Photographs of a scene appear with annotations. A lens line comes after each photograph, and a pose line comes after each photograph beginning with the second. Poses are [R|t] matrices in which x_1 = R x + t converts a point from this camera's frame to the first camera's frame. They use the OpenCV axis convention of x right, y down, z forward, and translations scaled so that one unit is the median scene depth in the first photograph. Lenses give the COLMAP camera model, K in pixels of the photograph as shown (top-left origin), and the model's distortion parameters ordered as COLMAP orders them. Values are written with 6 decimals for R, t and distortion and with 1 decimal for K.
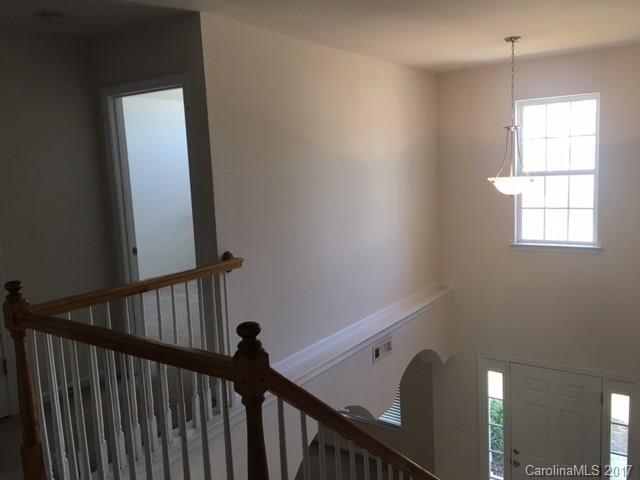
lens RADIAL K [[552.6, 0, 320.0], [0, 552.6, 240.0], [0, 0, 1]] dist [0.005851, 0.000226]
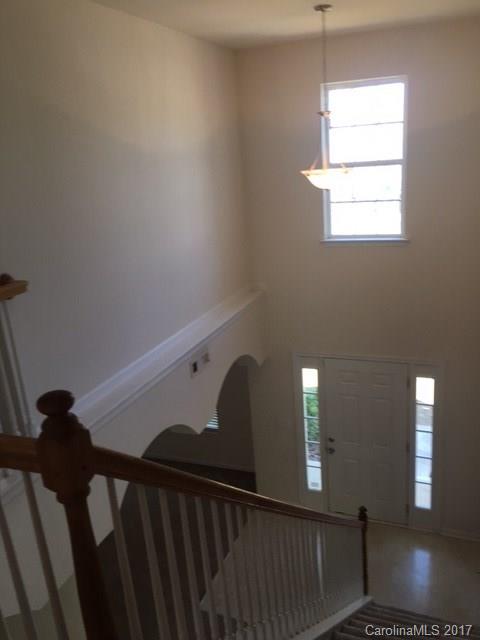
lens RADIAL K [[527.4, 0, 262.6], [0, 527.4, 319.8], [0, 0, 1]] dist [0.017698, 0.004115]
pose [[0.956937, -0.098267, 0.273158, -0.023204], [0.053638, 0.984615, 0.166303, -0.016346], [-0.285297, -0.144489, 0.947485, 0.138728]]
